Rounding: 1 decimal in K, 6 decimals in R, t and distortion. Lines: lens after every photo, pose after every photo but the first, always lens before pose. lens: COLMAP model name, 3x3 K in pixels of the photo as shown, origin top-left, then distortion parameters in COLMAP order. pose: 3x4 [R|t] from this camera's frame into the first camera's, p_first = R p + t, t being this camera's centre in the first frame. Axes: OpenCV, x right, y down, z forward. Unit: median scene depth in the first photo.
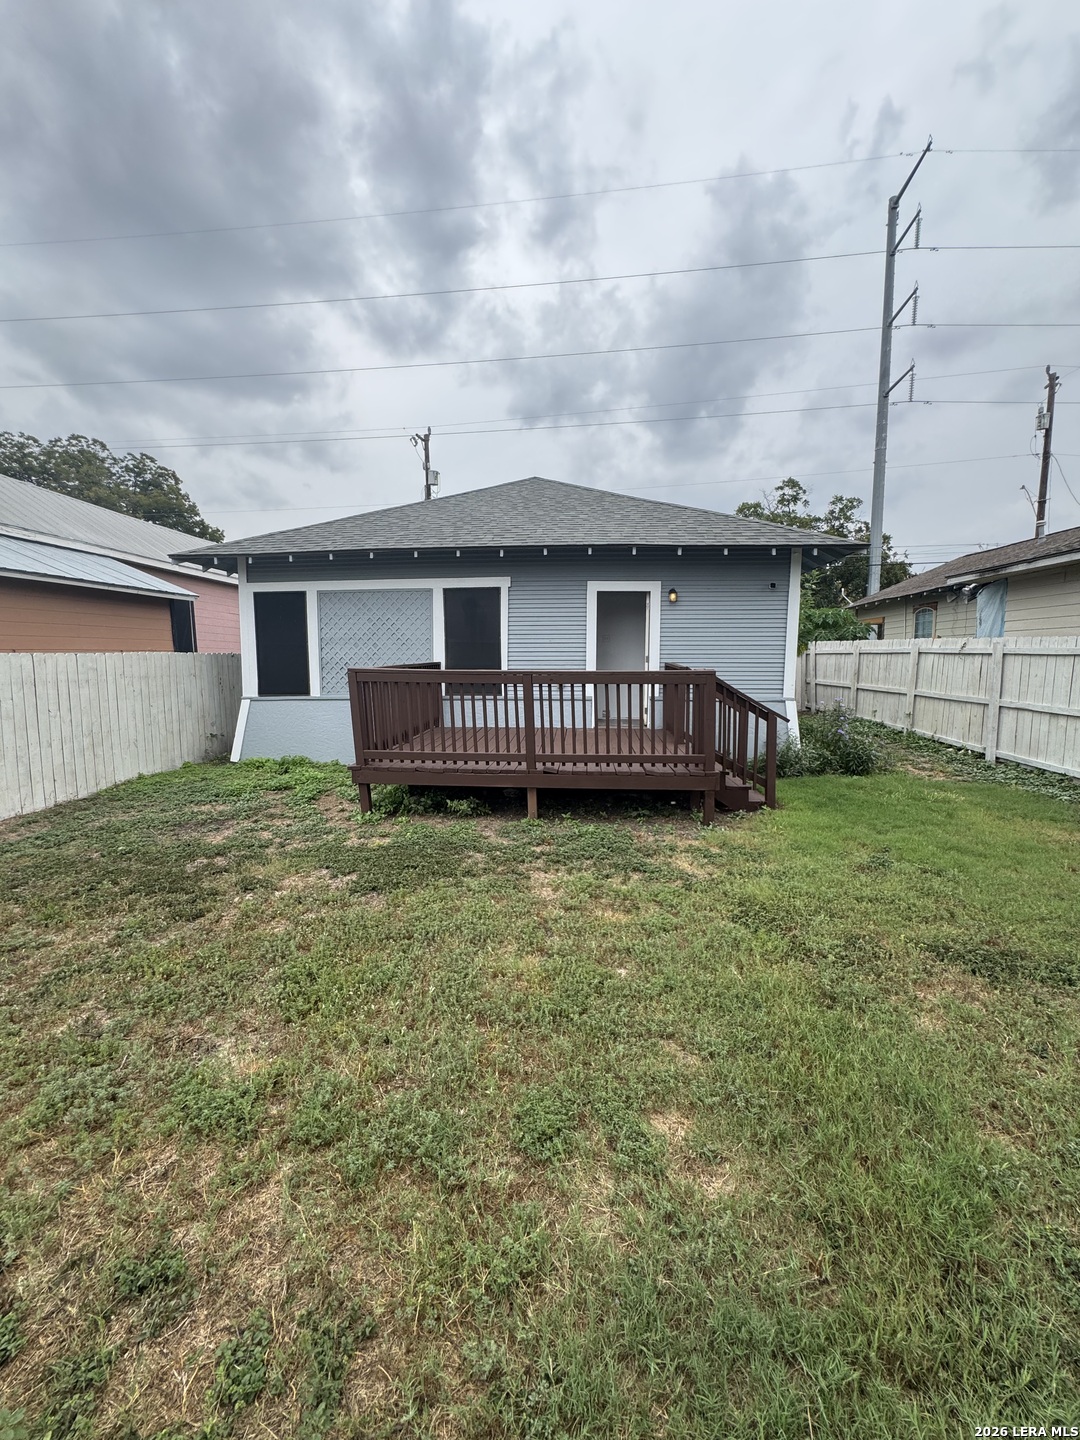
lens RADIAL K [[578.0, 0, 543.9], [0, 578.0, 721.0], [0, 0, 1]] dist [-0.005238, 0.000613]
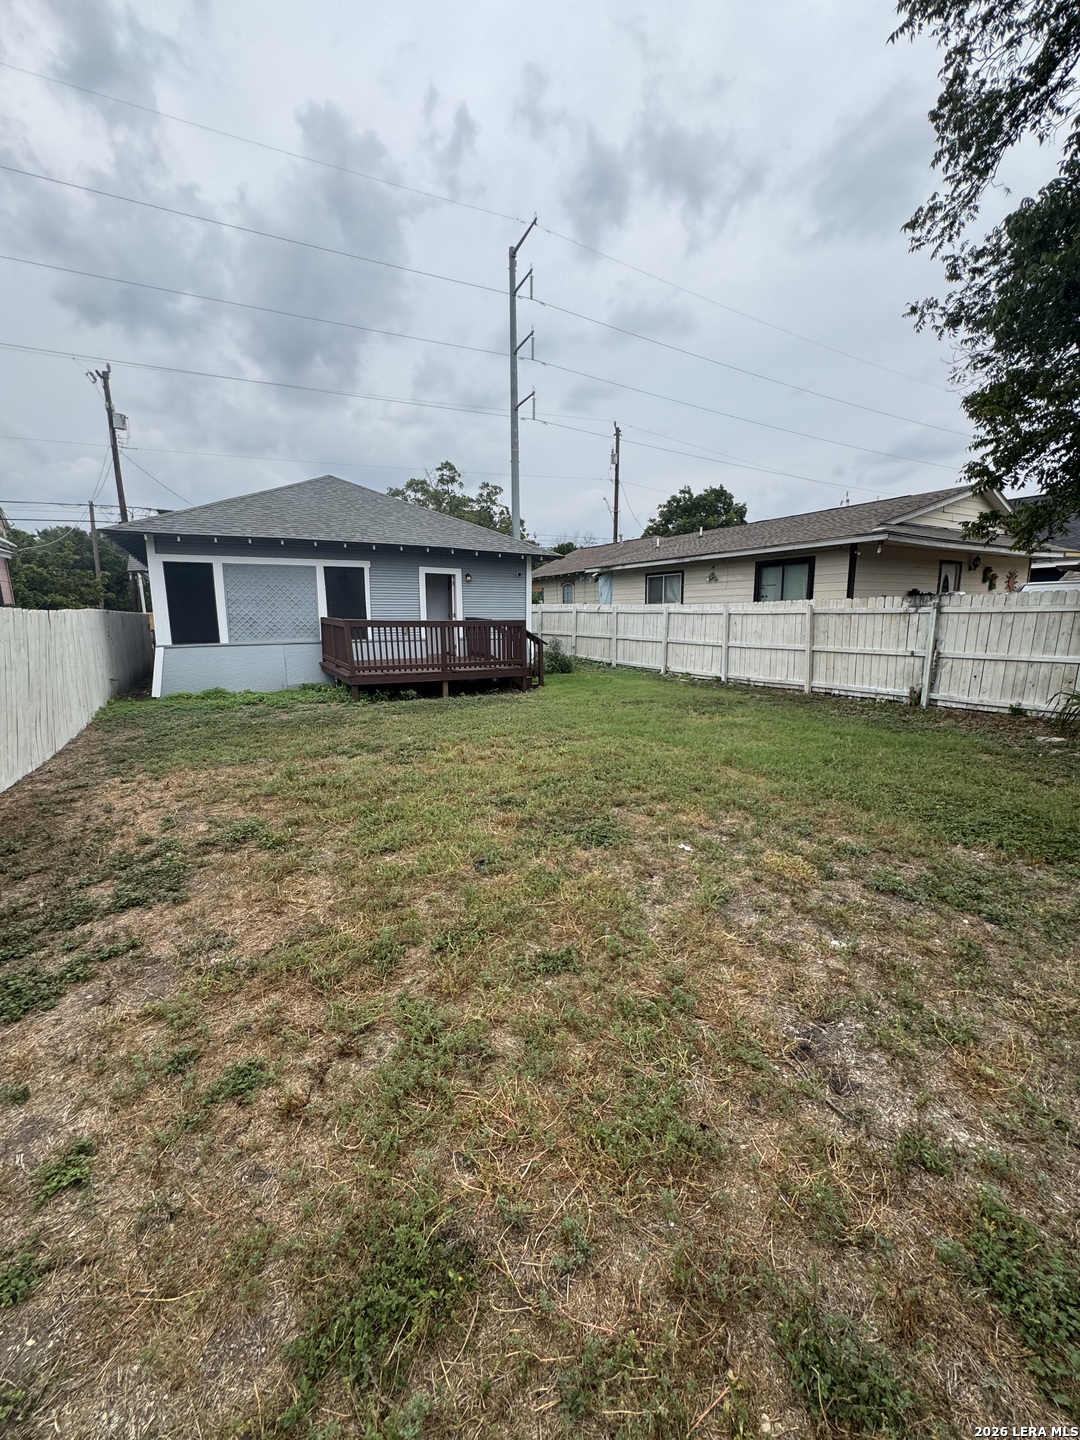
lens RADIAL K [[578.0, 0, 543.3], [0, 578.0, 717.6], [0, 0, 1]] dist [-0.005238, 0.000613]
pose [[0.829481, -0.096330, 0.550166, -0.536565], [0.060039, 0.994685, 0.083643, 0.061501], [-0.555299, -0.036349, 0.830856, -0.525547]]
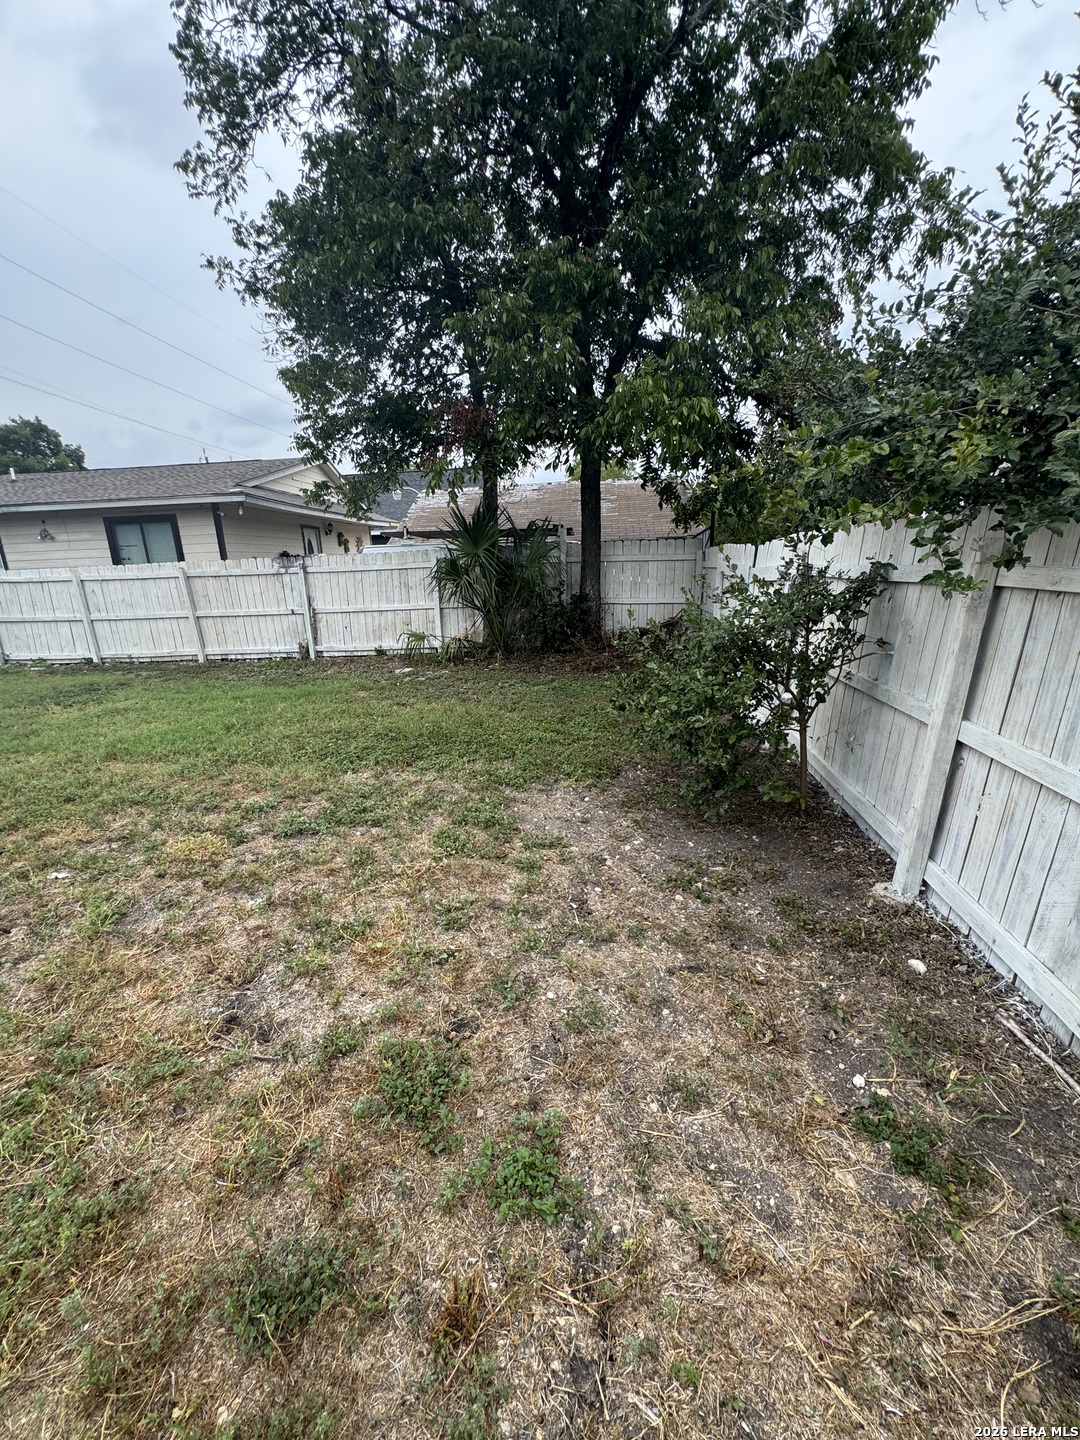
lens RADIAL K [[578.0, 0, 542.2], [0, 578.0, 716.6], [0, 0, 1]] dist [-0.005238, 0.000613]
pose [[0.025711, -0.246033, 0.968920, -0.515270], [0.138000, 0.960835, 0.240318, 0.069435], [-0.990098, 0.127532, 0.058657, -0.555006]]
